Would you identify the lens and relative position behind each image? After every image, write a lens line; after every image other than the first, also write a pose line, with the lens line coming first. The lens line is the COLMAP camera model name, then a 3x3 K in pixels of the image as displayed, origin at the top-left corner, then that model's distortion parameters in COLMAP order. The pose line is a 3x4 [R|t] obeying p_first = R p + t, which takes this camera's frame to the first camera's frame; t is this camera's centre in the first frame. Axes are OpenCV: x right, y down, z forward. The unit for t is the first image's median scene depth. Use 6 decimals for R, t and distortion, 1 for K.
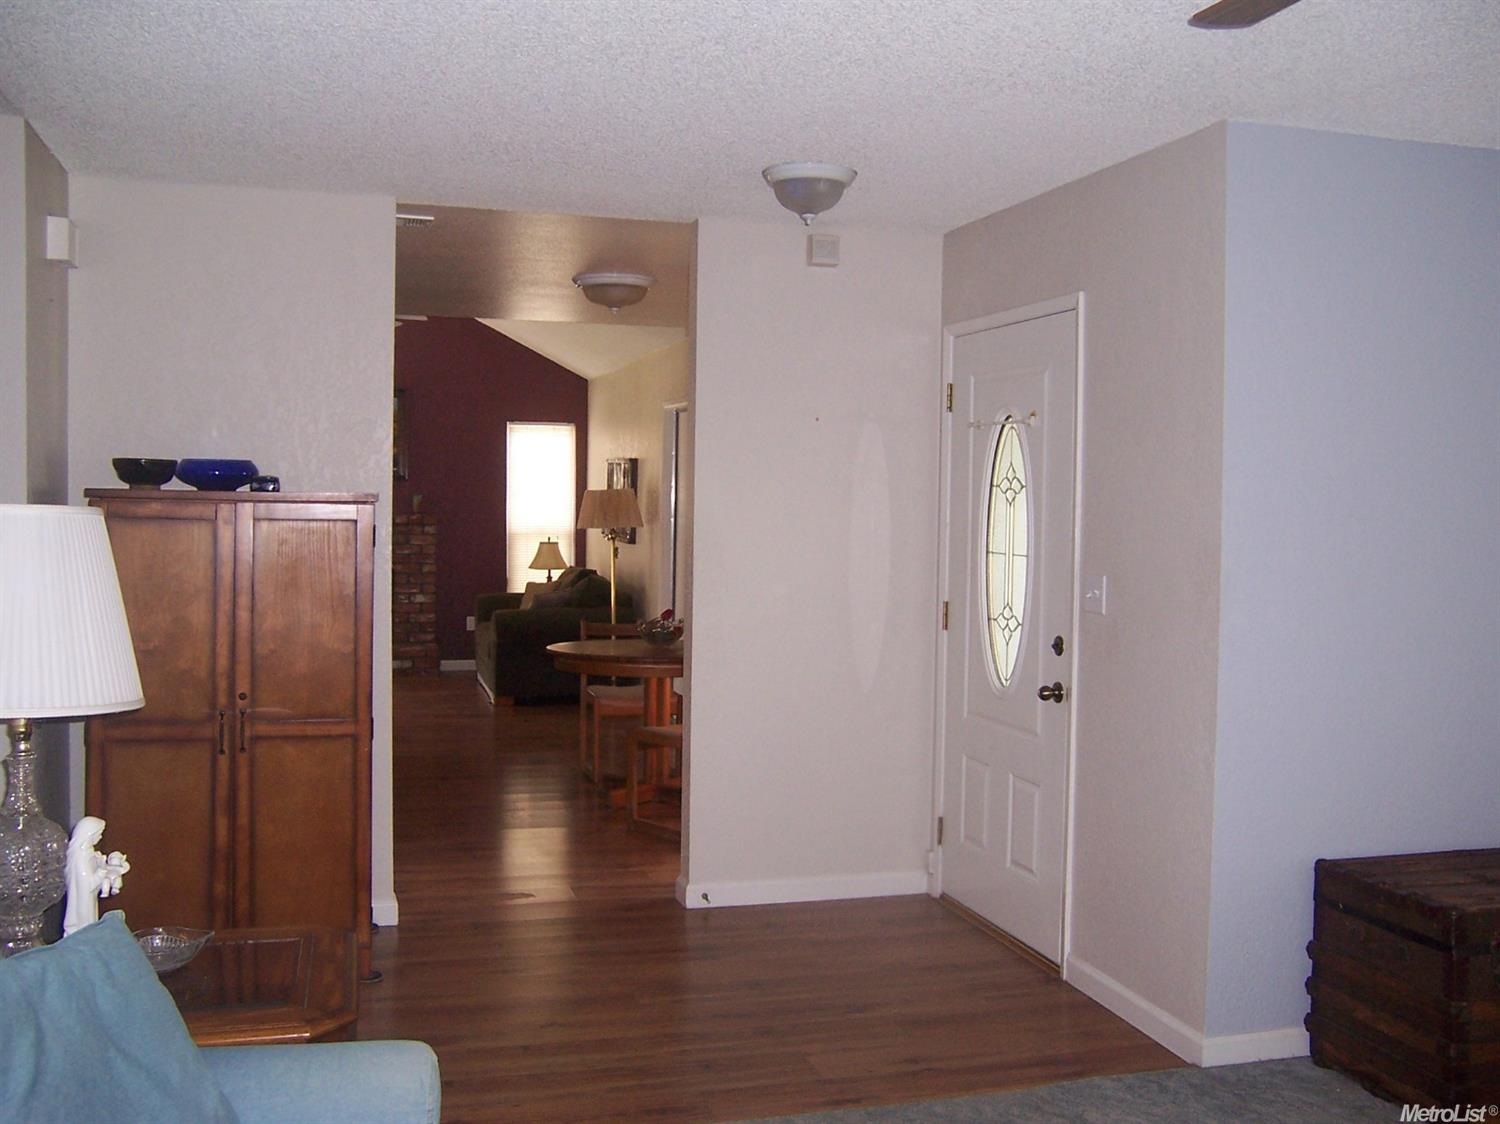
lens RADIAL K [[1470.4, 0, 757.5], [0, 1470.4, 559.2], [0, 0, 1]] dist [-0.146303, 0.214304]
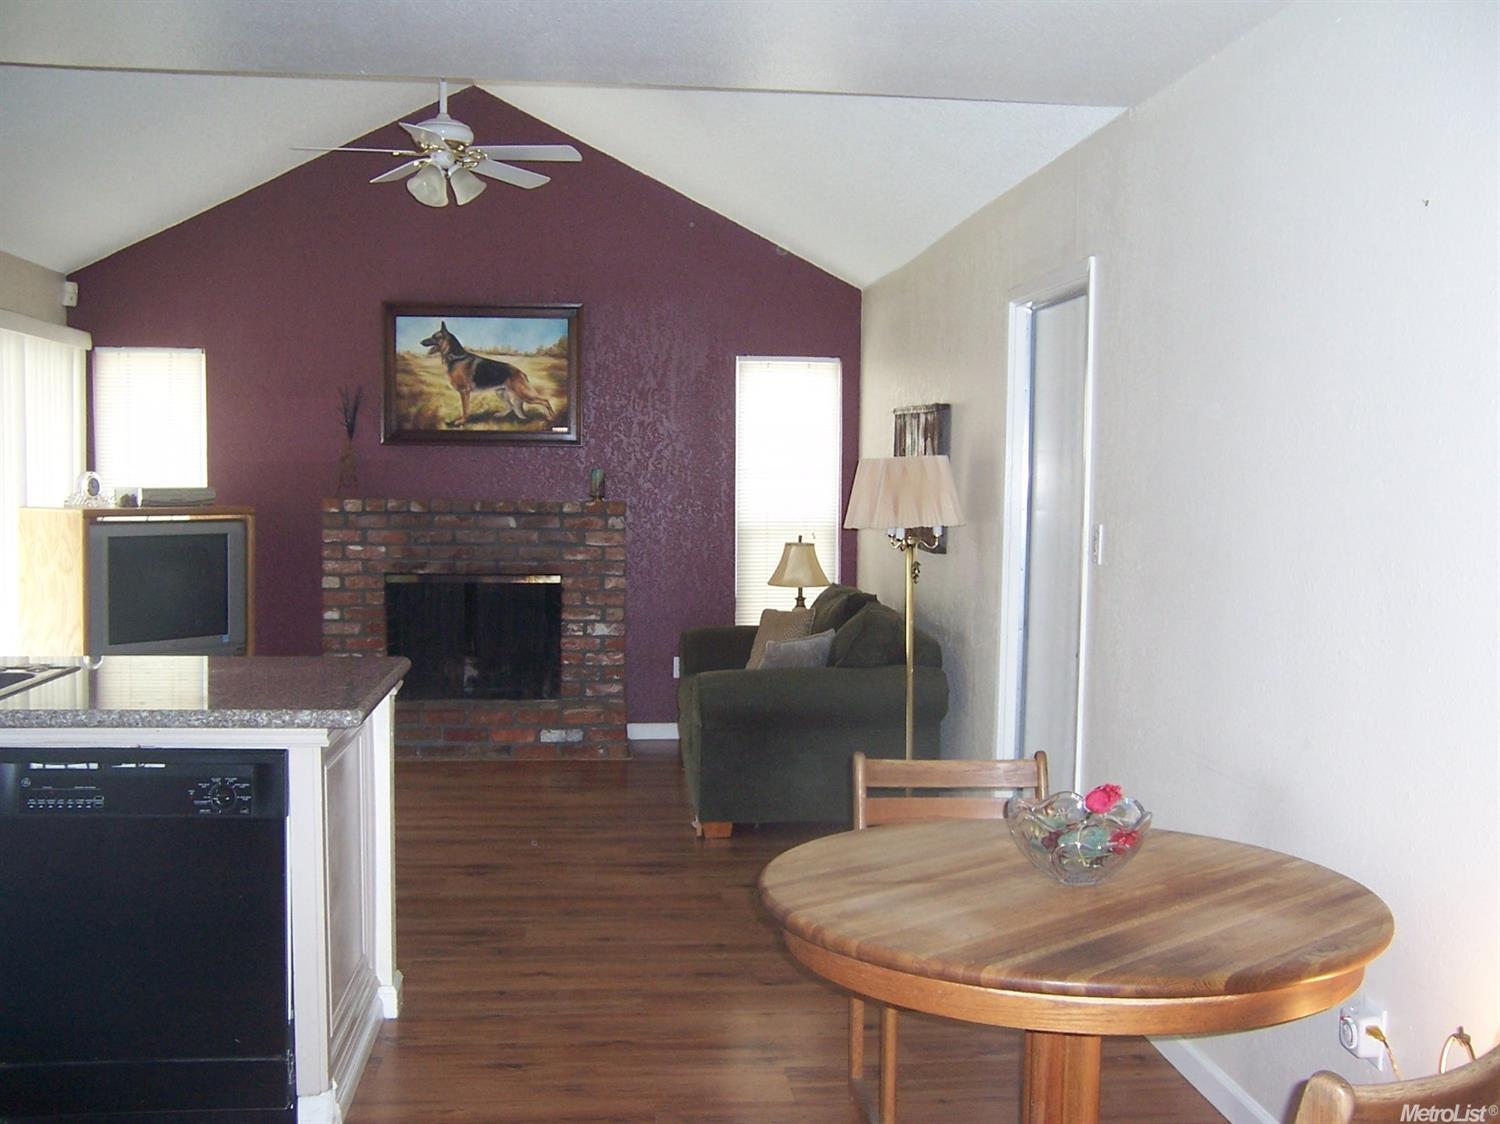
lens RADIAL K [[1470.4, 0, 757.5], [0, 1470.4, 559.2], [0, 0, 1]] dist [-0.146303, 0.214304]
pose [[0.983625, 0.005339, -0.180150, -0.046207], [-0.002533, 0.999872, 0.015801, -0.014690], [0.180211, -0.015086, 0.983512, 0.374588]]
